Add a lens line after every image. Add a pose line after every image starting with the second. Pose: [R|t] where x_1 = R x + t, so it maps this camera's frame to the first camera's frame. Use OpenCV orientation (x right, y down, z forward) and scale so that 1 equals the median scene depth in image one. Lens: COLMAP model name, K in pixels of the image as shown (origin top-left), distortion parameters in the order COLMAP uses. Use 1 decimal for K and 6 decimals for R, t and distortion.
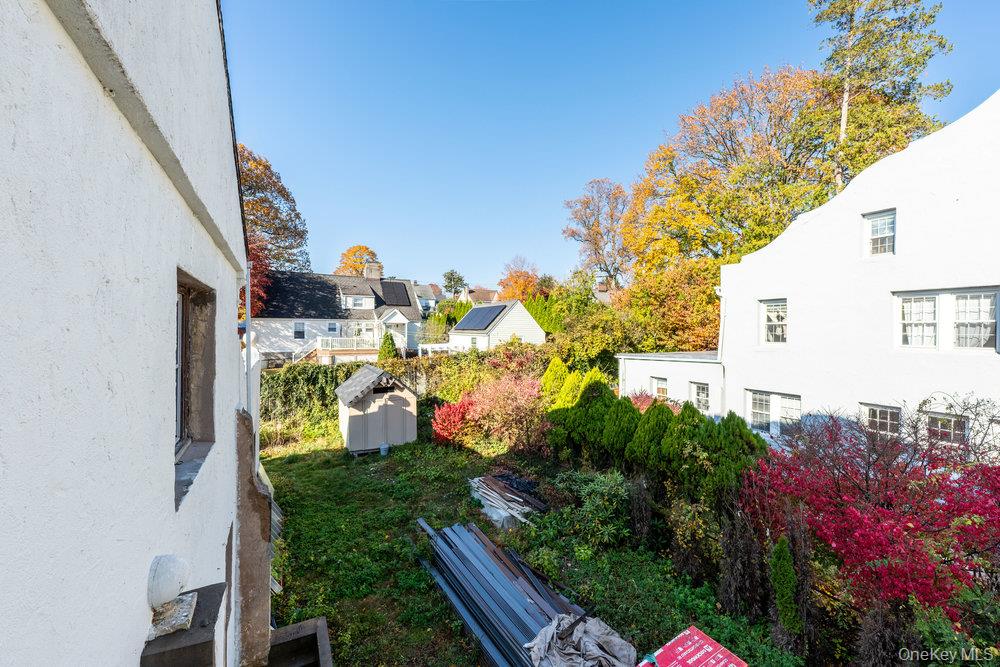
lens RADIAL K [[401.7, 0, 500.0], [0, 401.7, 333.5], [0, 0, 1]] dist [0.002043, 0.000159]
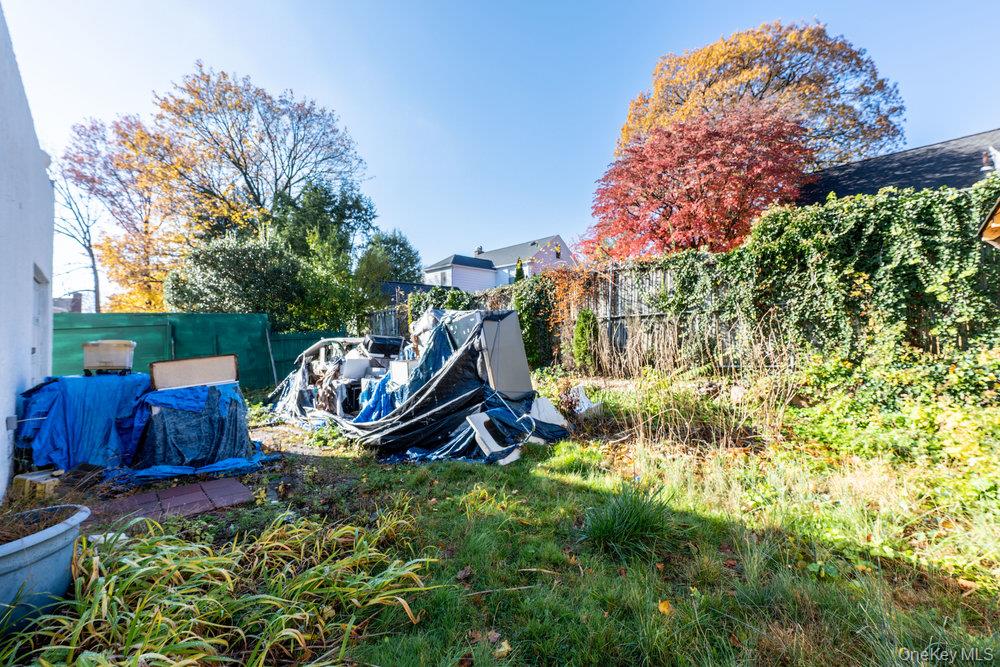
lens RADIAL K [[401.7, 0, 500.0], [0, 401.7, 333.5], [0, 0, 1]] dist [0.002043, 0.000159]
pose [[0.301001, -0.027193, -0.953236, -0.280451], [0.006360, 0.999628, -0.026508, 0.178963], [0.953603, 0.001916, 0.301062, 0.681654]]
